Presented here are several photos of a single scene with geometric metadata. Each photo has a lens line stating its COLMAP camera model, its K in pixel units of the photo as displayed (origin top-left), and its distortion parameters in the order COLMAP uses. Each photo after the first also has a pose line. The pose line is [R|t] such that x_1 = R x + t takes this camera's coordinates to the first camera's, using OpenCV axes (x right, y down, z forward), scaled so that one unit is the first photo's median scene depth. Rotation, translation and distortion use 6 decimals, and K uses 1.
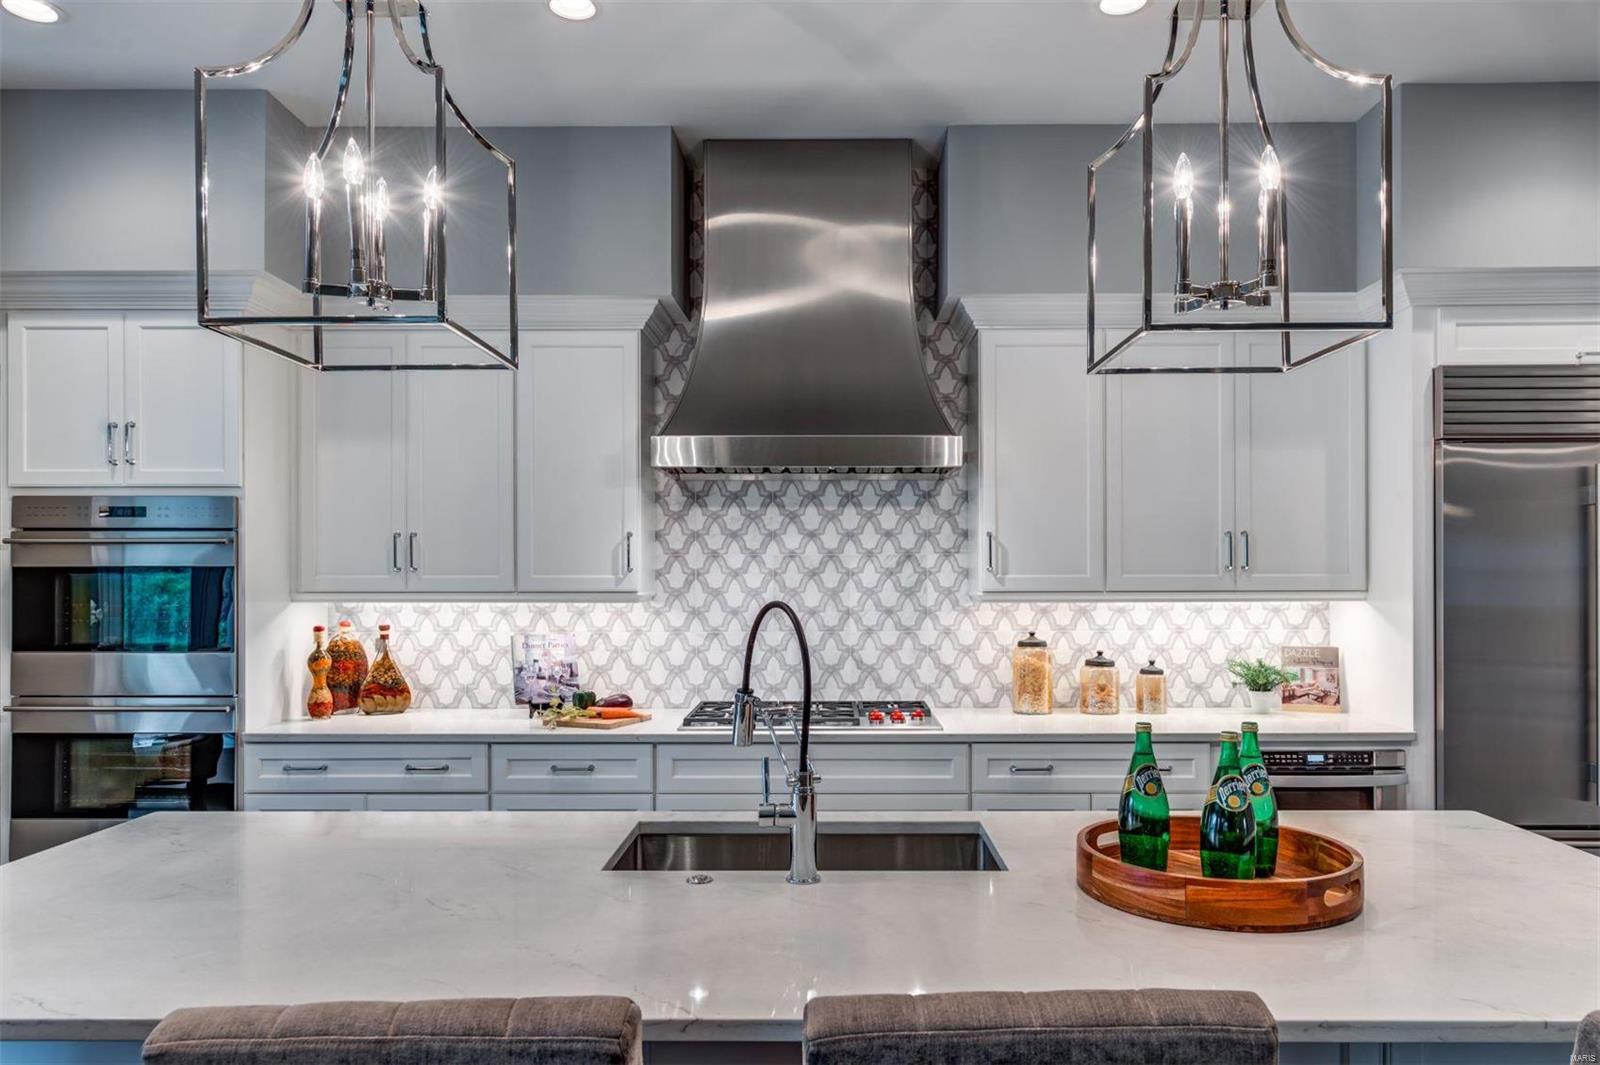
lens RADIAL K [[1060.8, 0, 835.3], [0, 1060.8, 575.0], [0, 0, 1]] dist [0.007284, 0.002783]
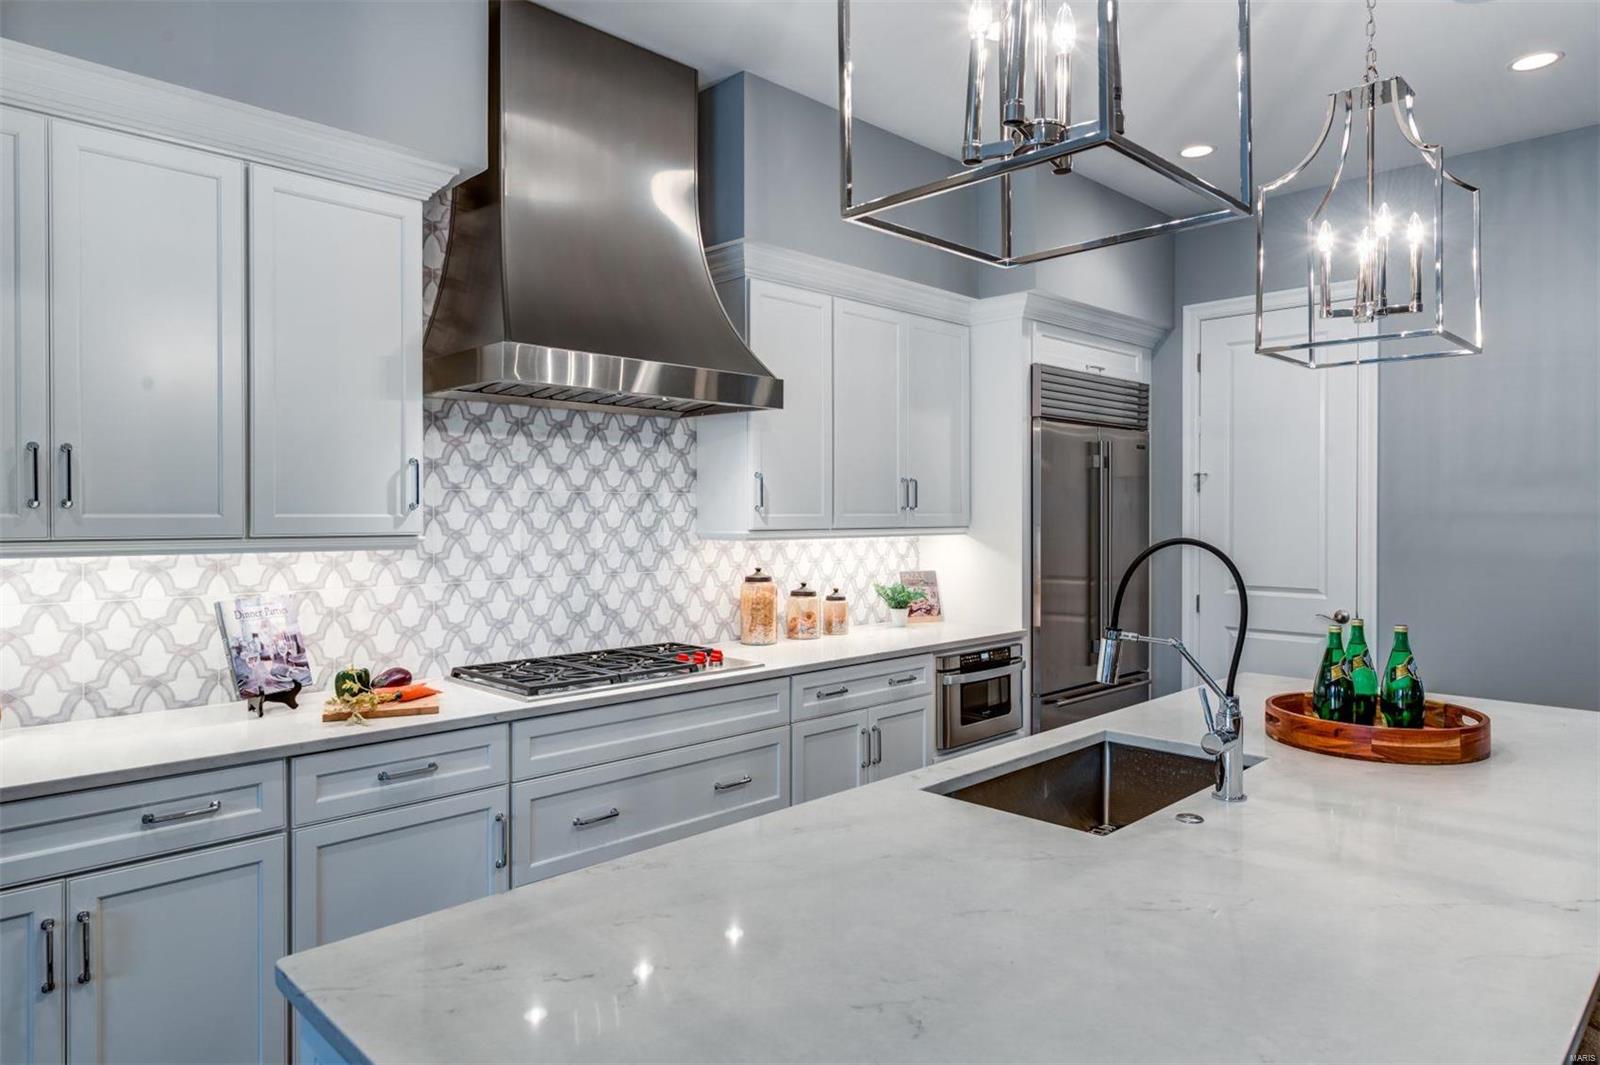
lens RADIAL K [[969.0, 0, 811.1], [0, 969.0, 519.6], [0, 0, 1]] dist [0.007137, -0.002102]
pose [[0.706634, -0.002521, 0.707575, -0.460376], [-0.000490, 0.999992, 0.004053, 0.001247], [-0.707579, -0.003211, 0.706627, 0.272444]]
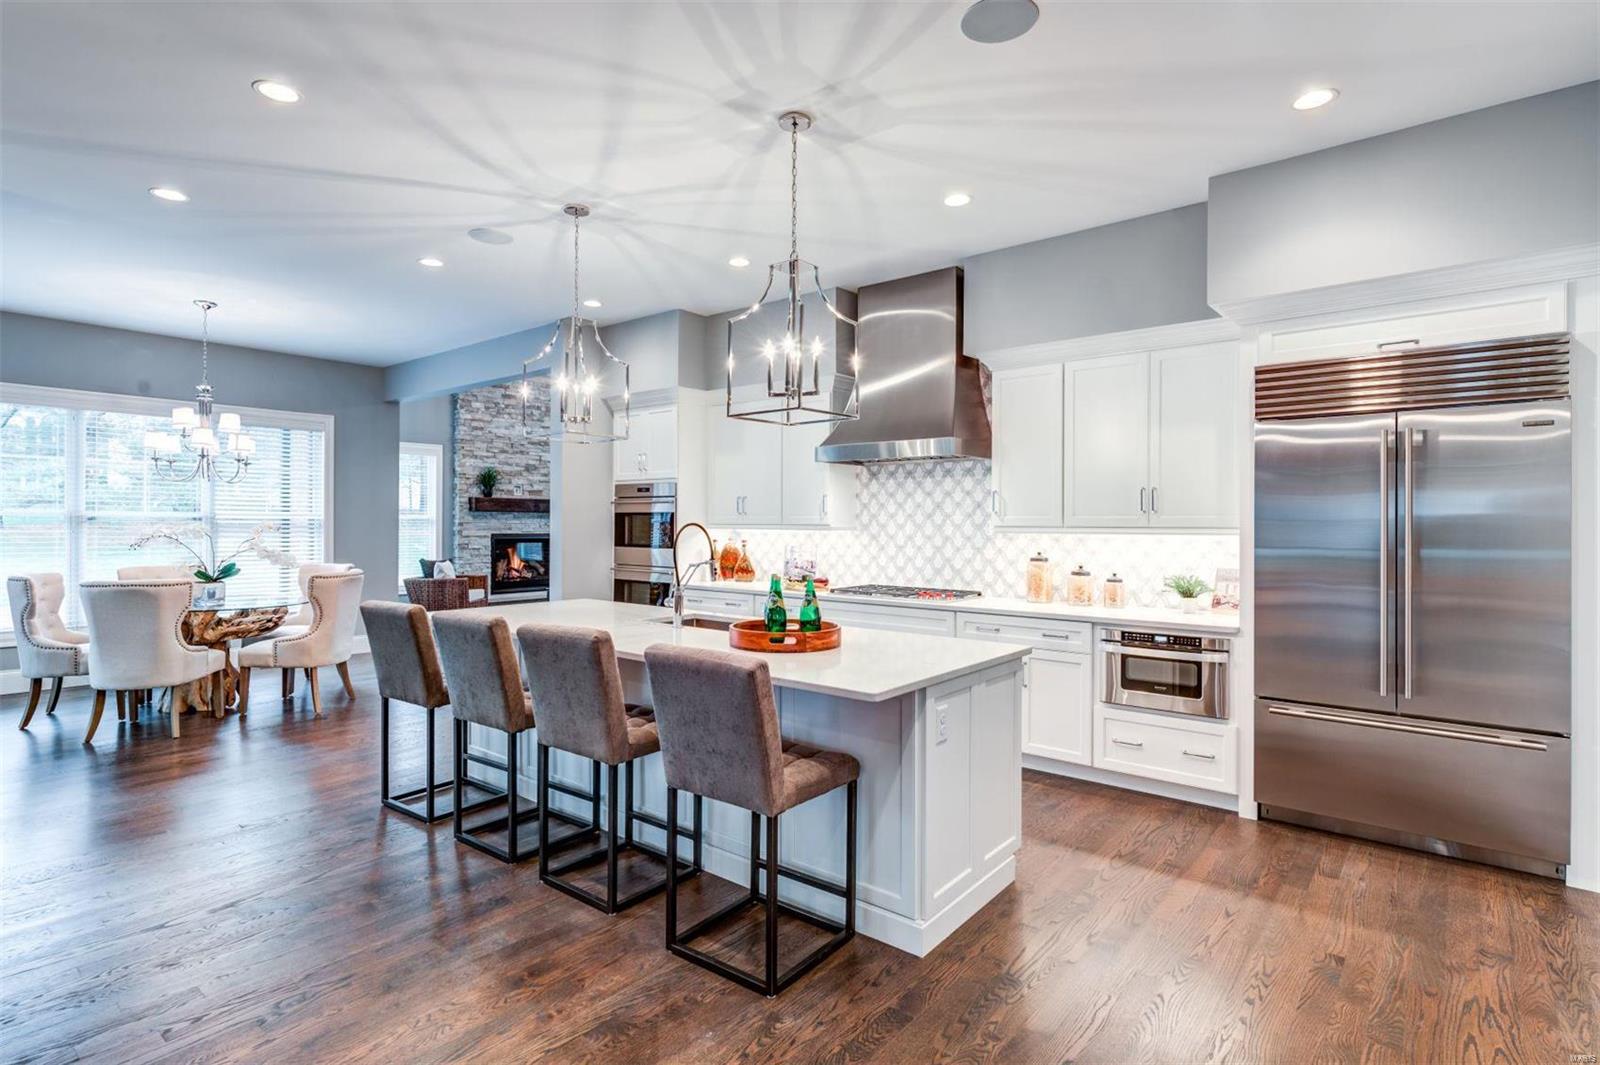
lens RADIAL K [[798.7, 0, 812.4], [0, 798.7, 520.5], [0, 0, 1]] dist [-0.001060, 0.001292]
pose [[0.780898, 0.003980, -0.624645, 0.666174], [-0.006279, 0.999979, -0.001478, 0.009540], [0.624626, 0.005076, 0.780907, -0.159207]]
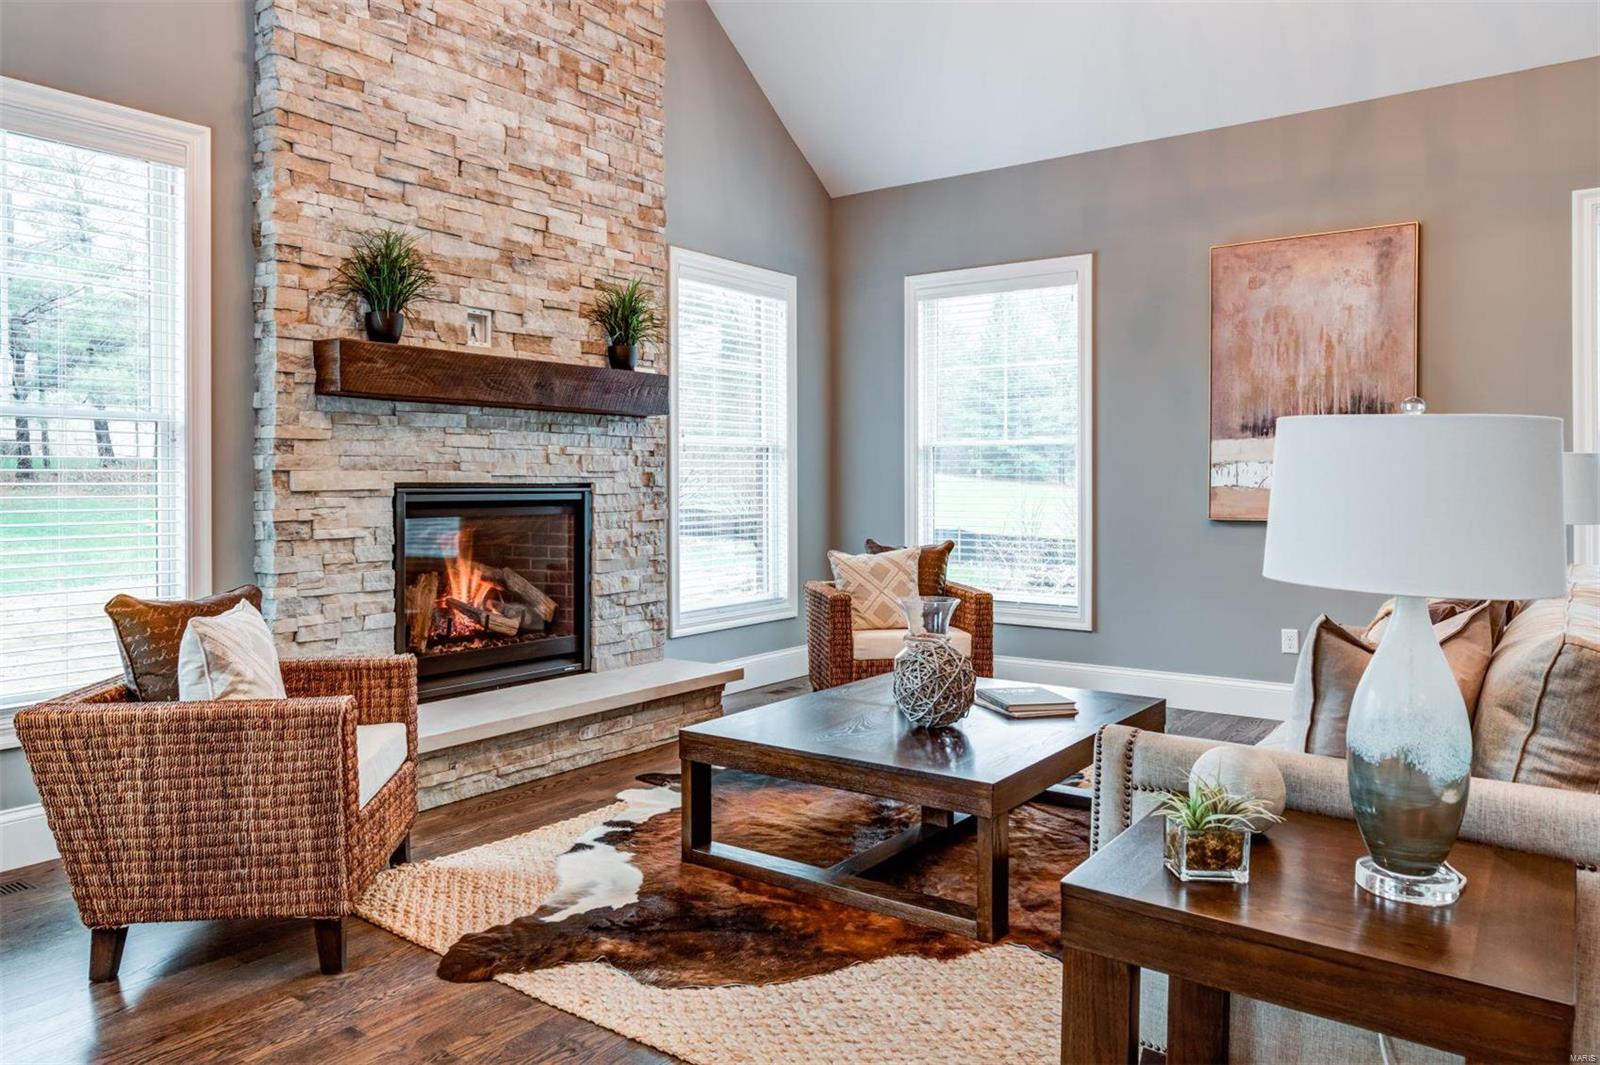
lens RADIAL K [[1085.1, 0, 717.9], [0, 1085.1, 483.4], [0, 0, 1]] dist [-0.005829, 0.014710]
pose [[0.789011, 0.000398, -0.614379, -1.114112], [0.000106, 1.000000, 0.000784, 0.059688], [0.614379, -0.000684, 0.789011, 0.715140]]
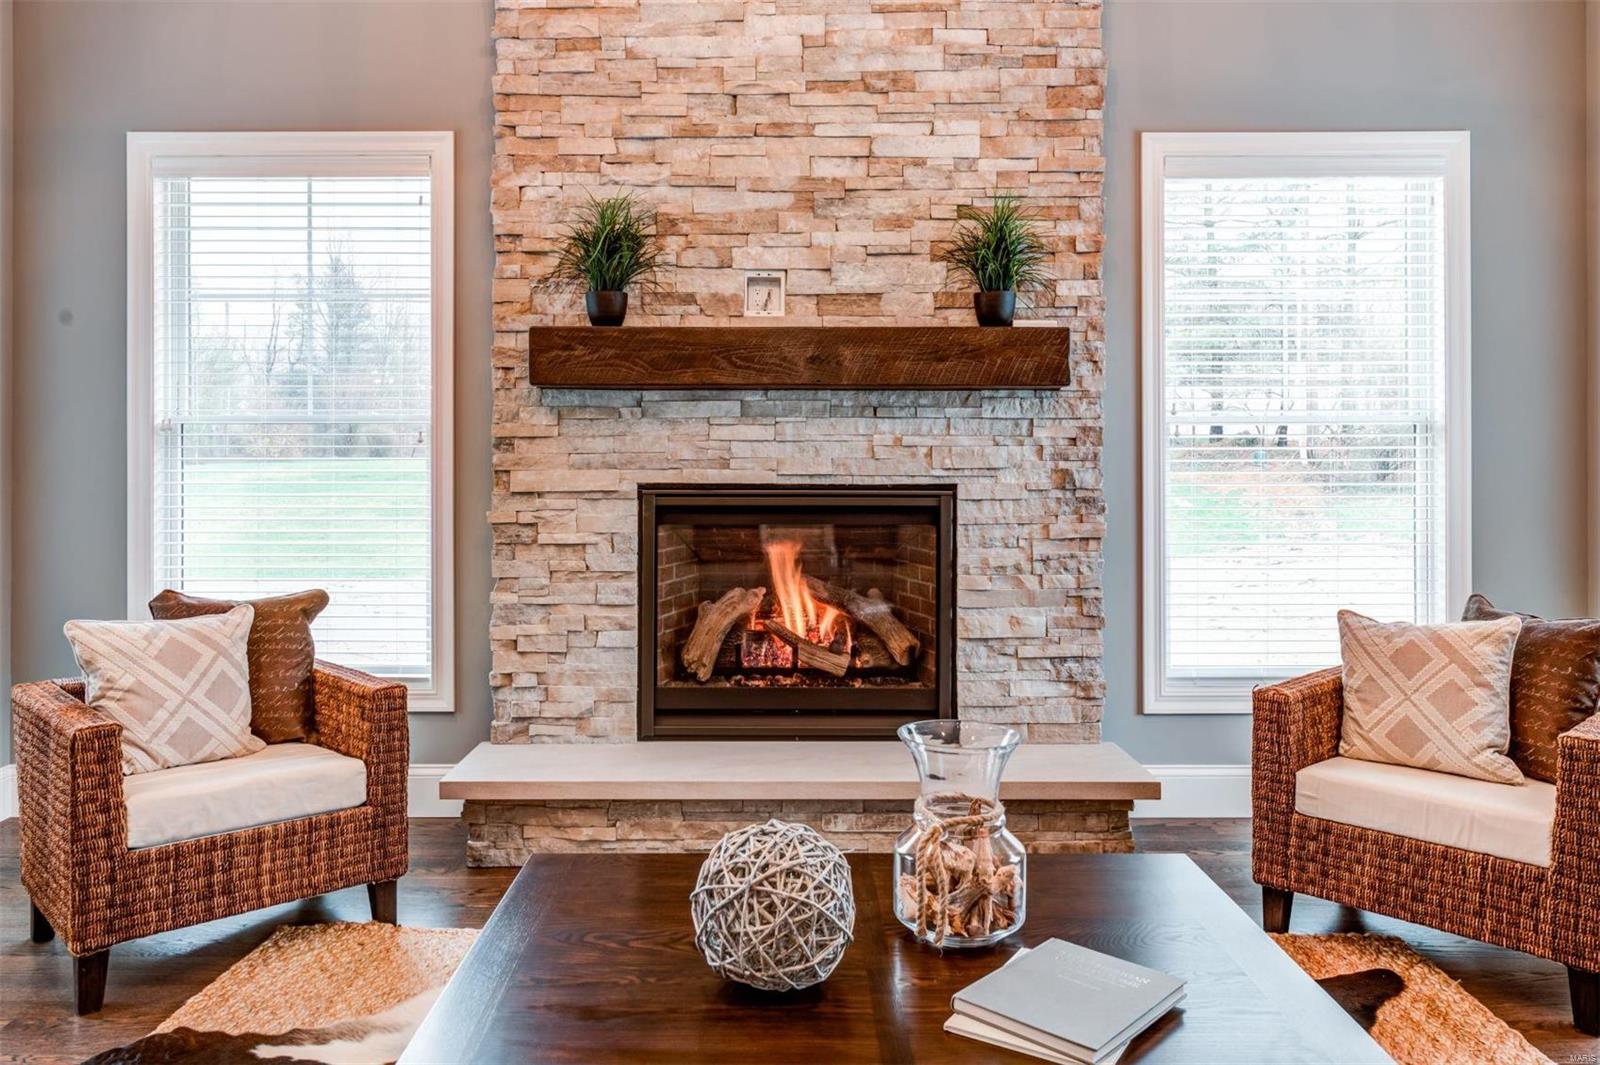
lens RADIAL K [[1121.9, 0, 824.7], [0, 1121.9, 459.2], [0, 0, 1]] dist [-0.000991, 0.002801]
pose [[0.021839, -0.000616, -0.999761, -1.050679], [-0.001504, 0.999999, -0.000649, 0.040037], [0.999760, 0.001518, 0.021838, 1.480311]]
